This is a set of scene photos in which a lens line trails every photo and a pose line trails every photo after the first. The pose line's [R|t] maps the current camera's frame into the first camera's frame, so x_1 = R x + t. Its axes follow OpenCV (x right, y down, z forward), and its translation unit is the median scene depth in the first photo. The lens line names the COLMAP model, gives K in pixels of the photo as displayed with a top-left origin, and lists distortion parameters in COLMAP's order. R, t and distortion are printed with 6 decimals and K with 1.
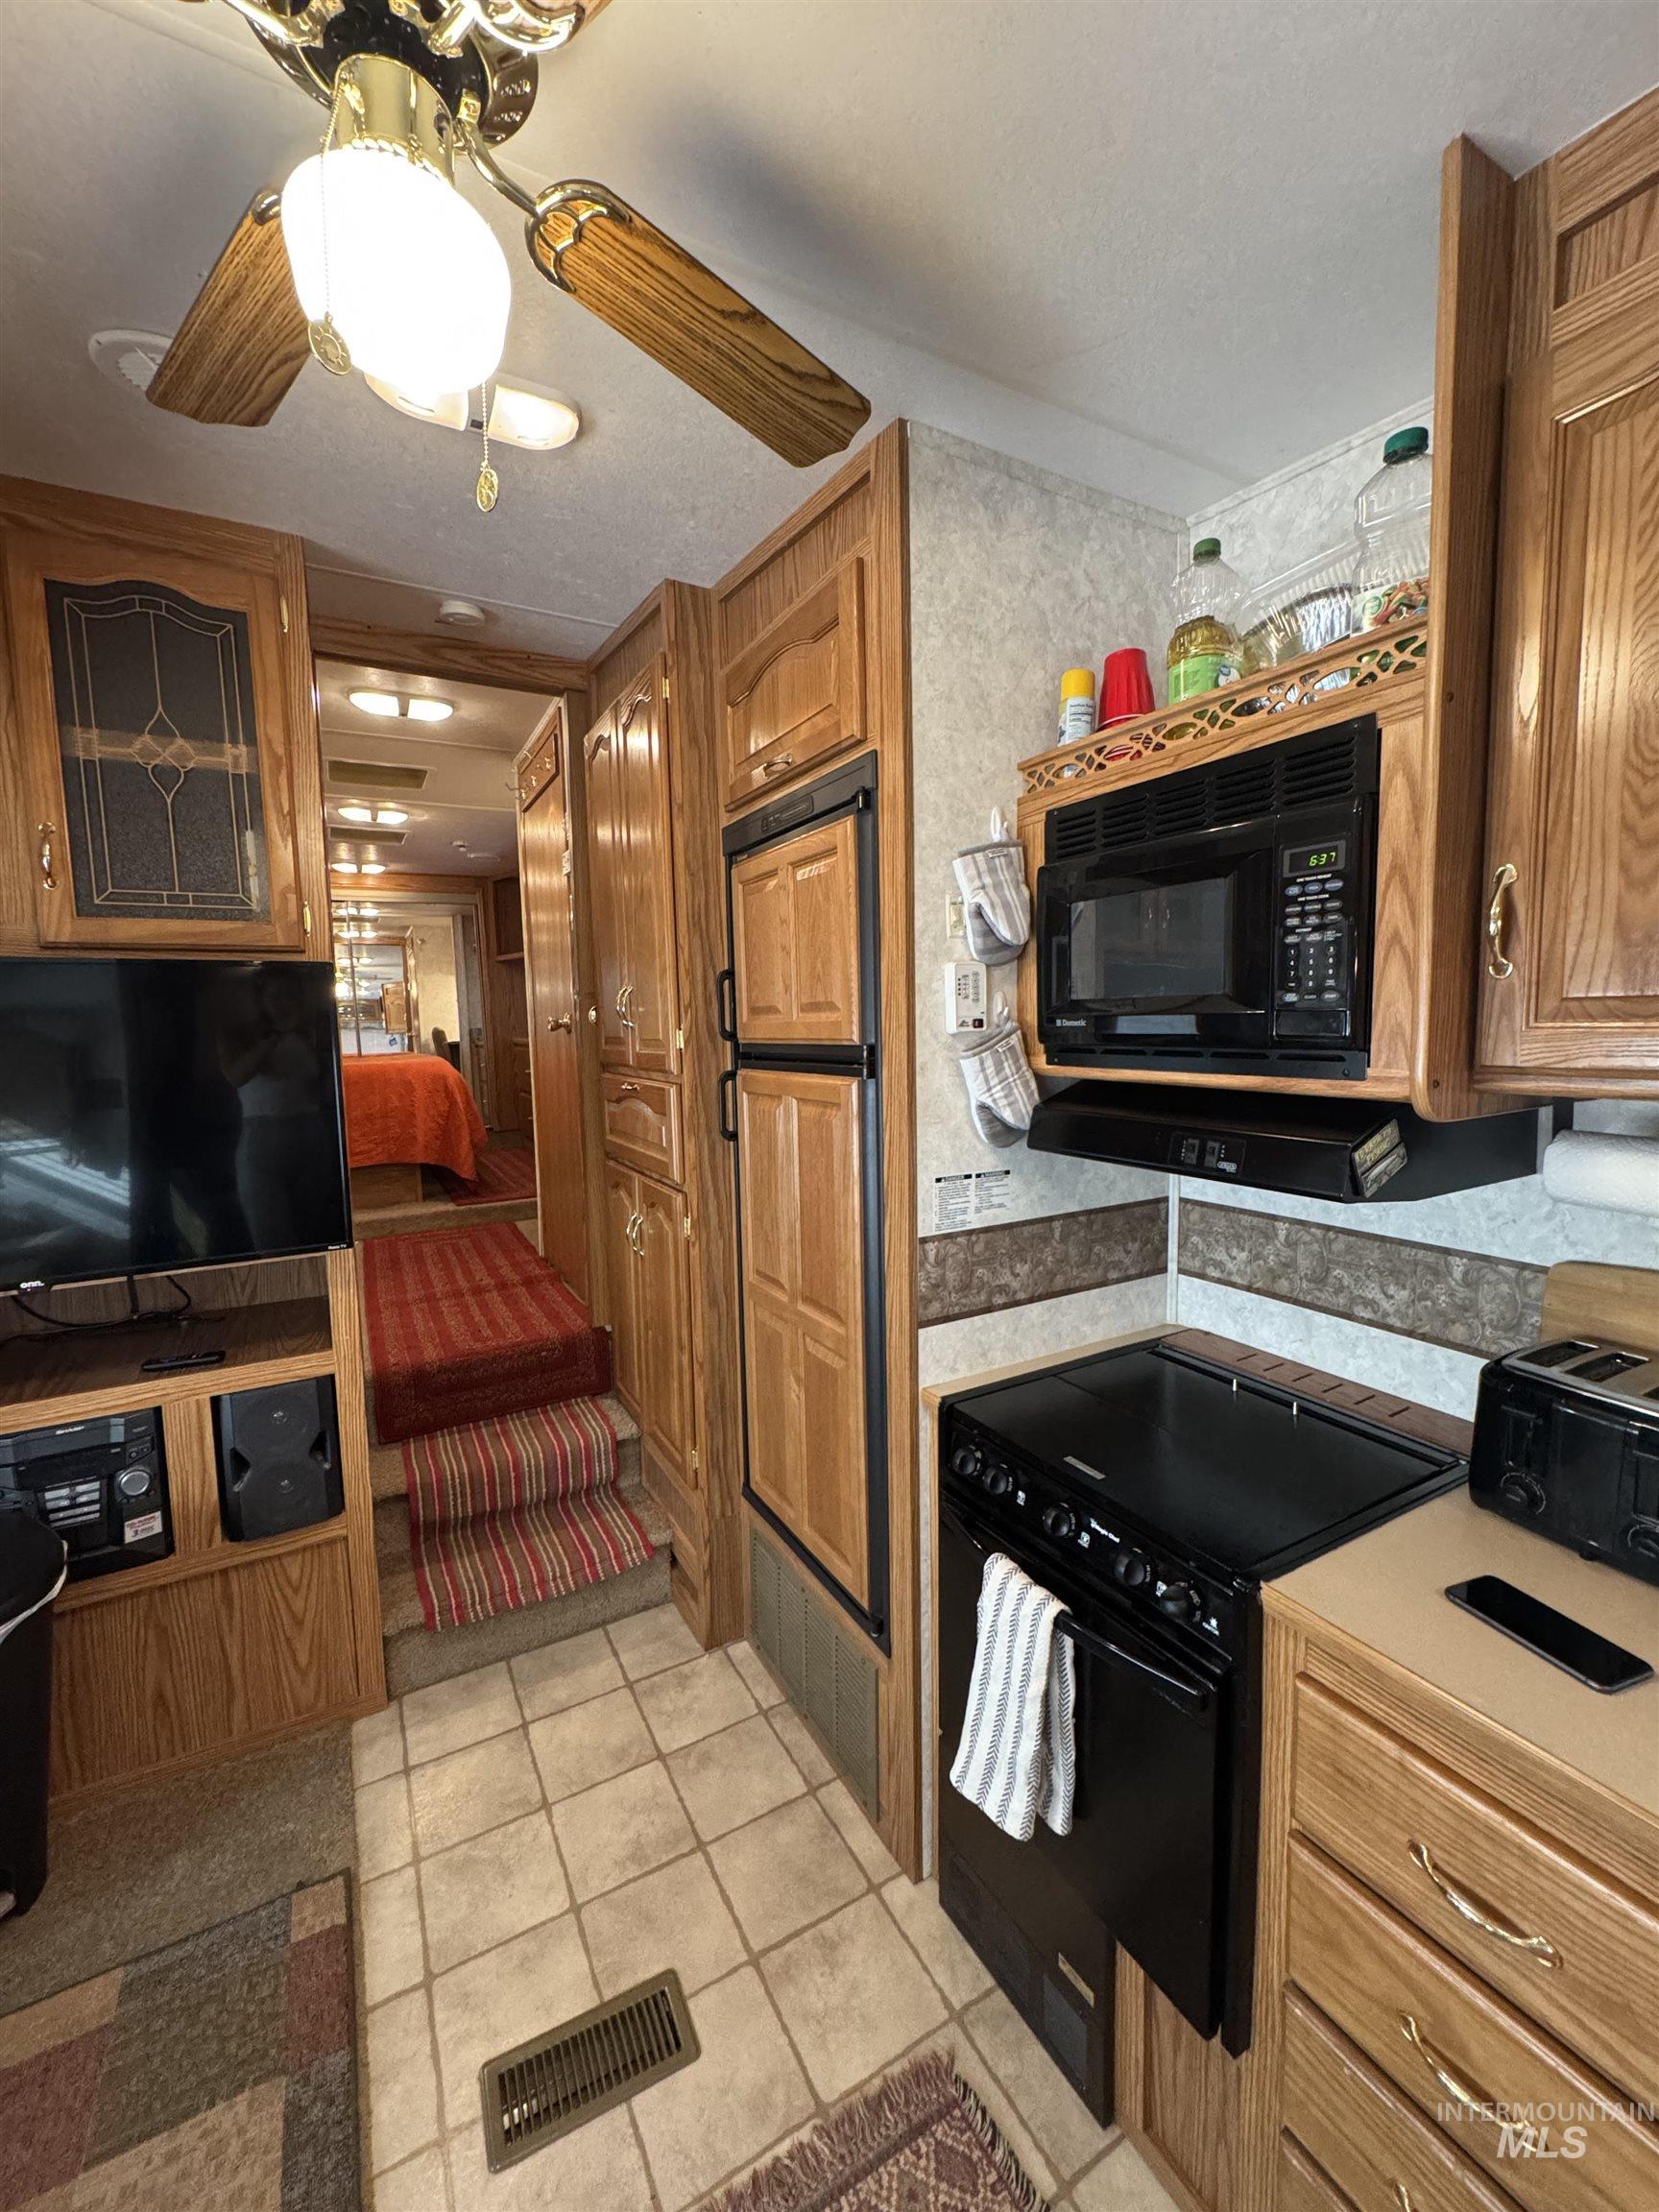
lens RADIAL K [[887.0, 0, 836.2], [0, 887.0, 1105.9], [0, 0, 1]] dist [0.001958, 0.000244]
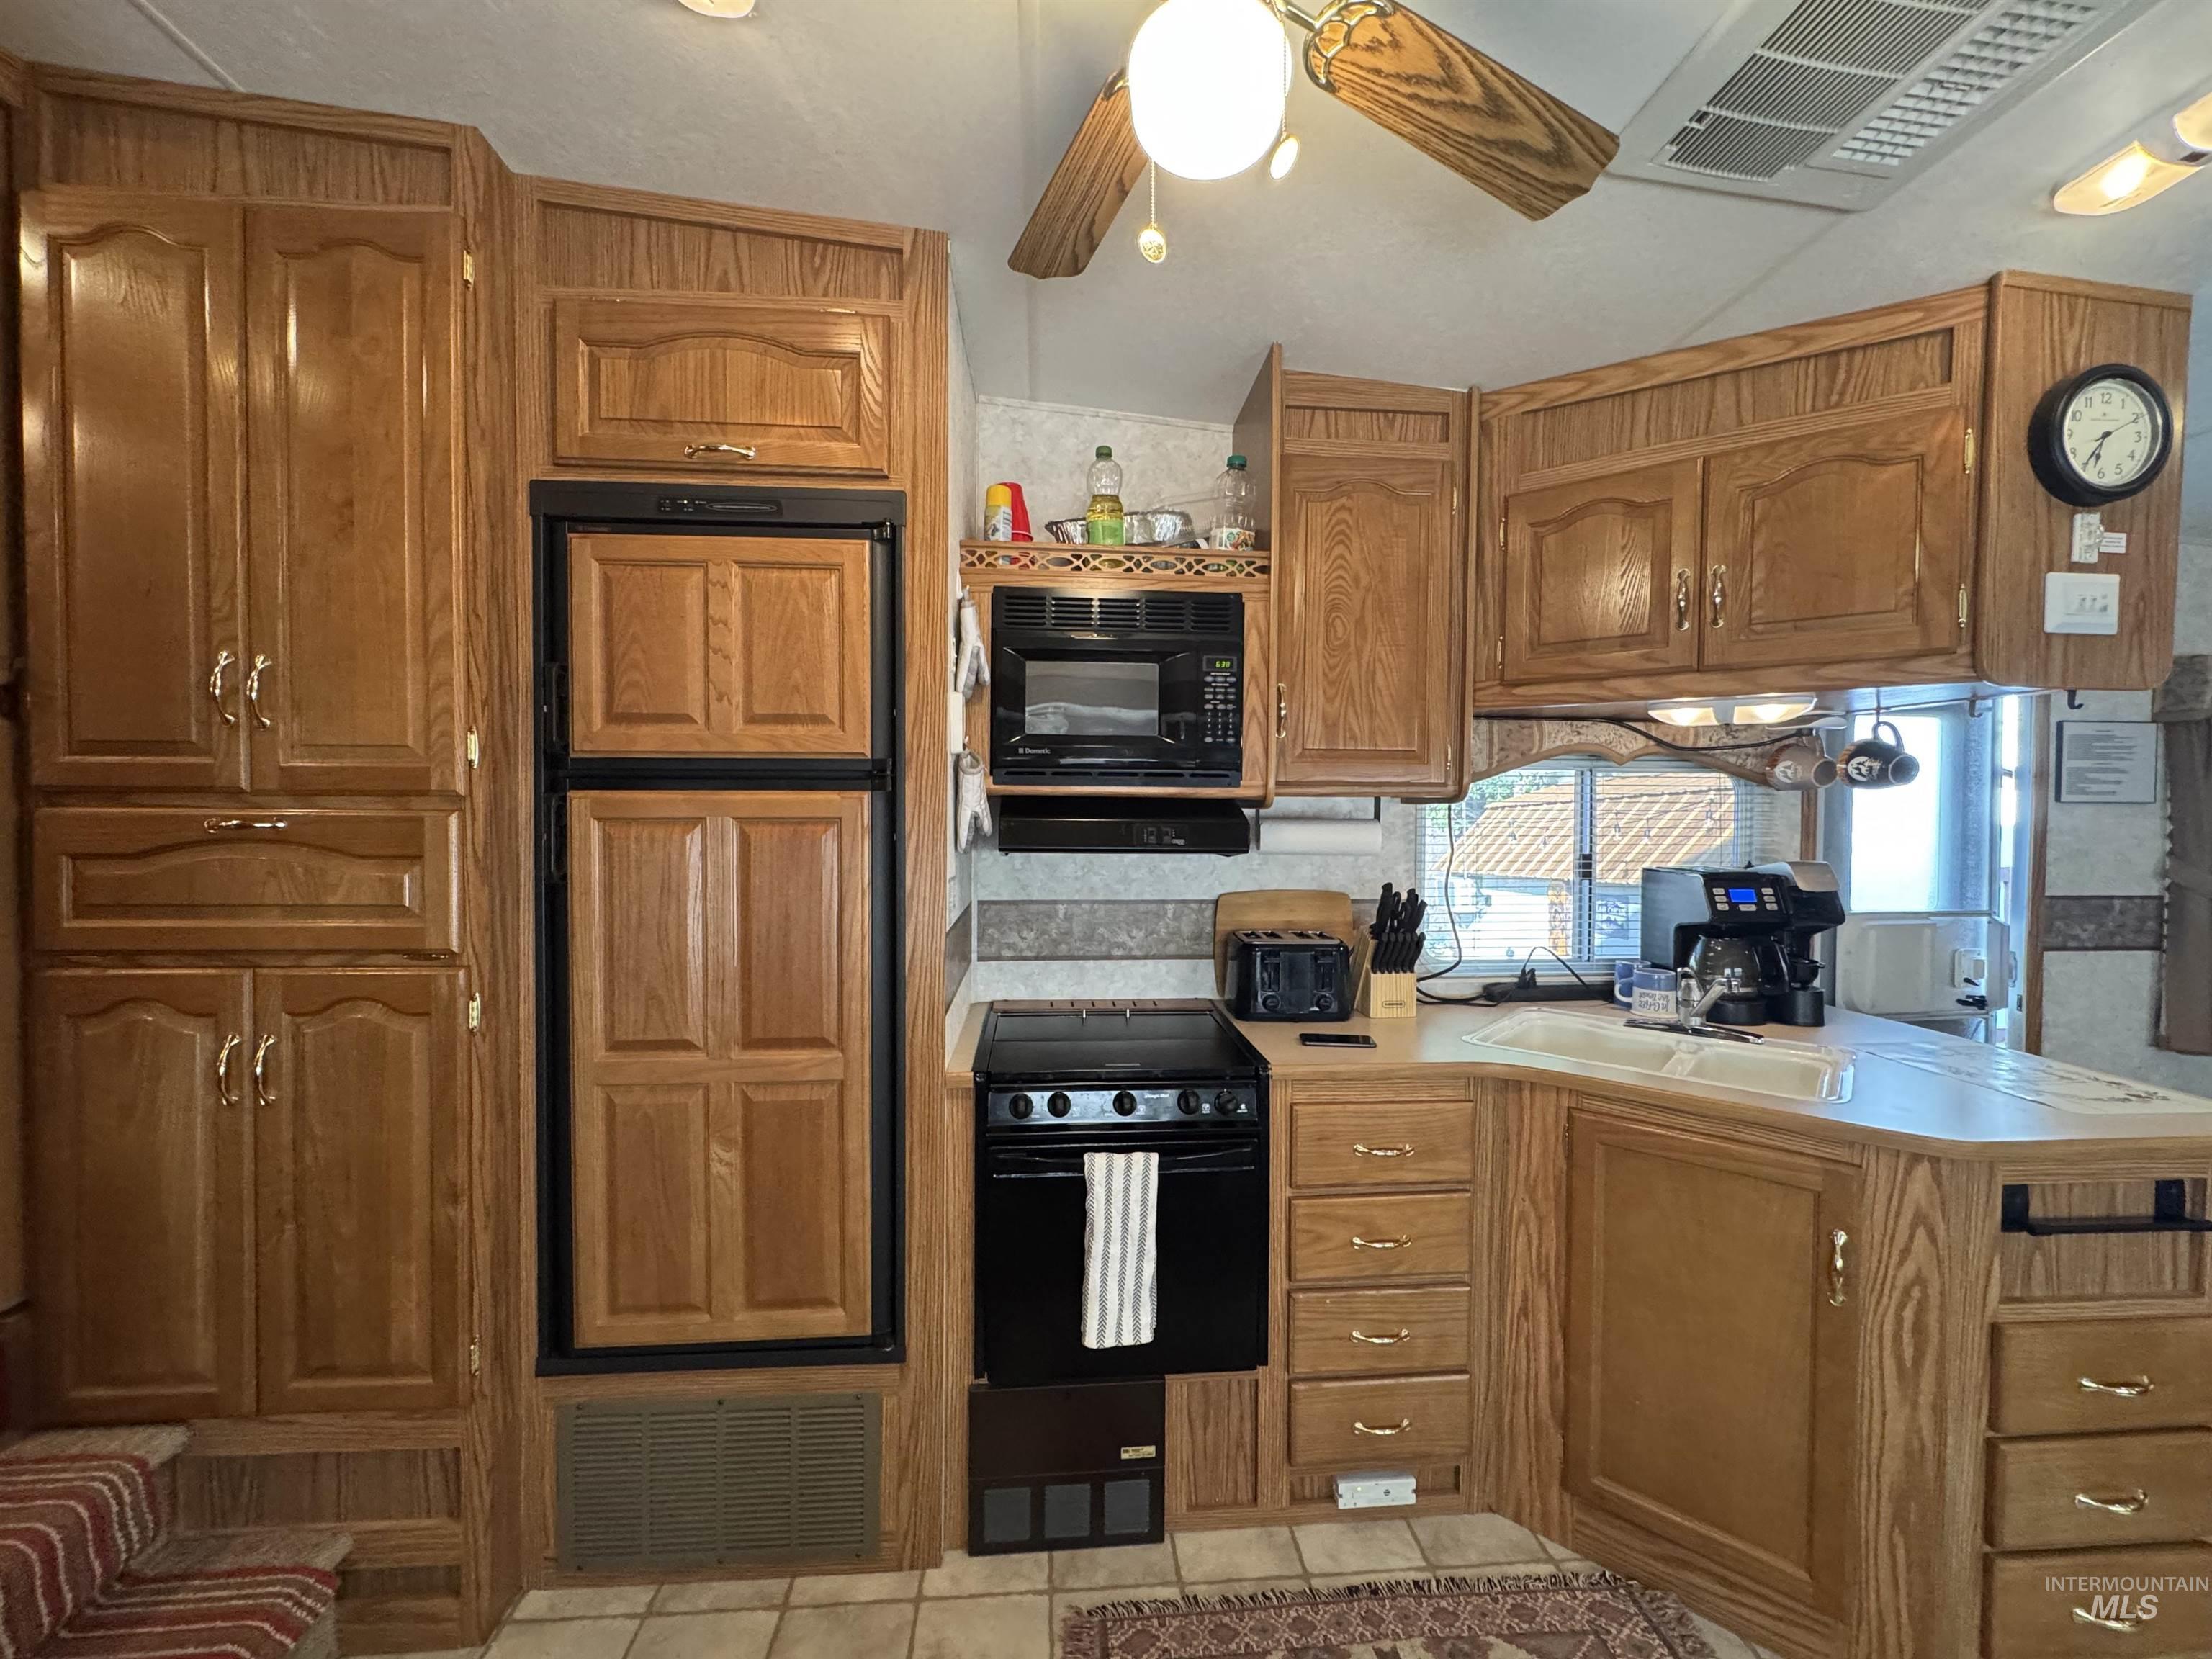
lens RADIAL K [[887.0, 0, 1108.8], [0, 887.0, 827.1], [0, 0, 1]] dist [0.001958, 0.000244]
pose [[0.425762, 0.006640, 0.904811, -0.817681], [0.072193, 0.996536, -0.041284, 0.075484], [-0.901950, 0.082898, 0.423808, 0.328214]]
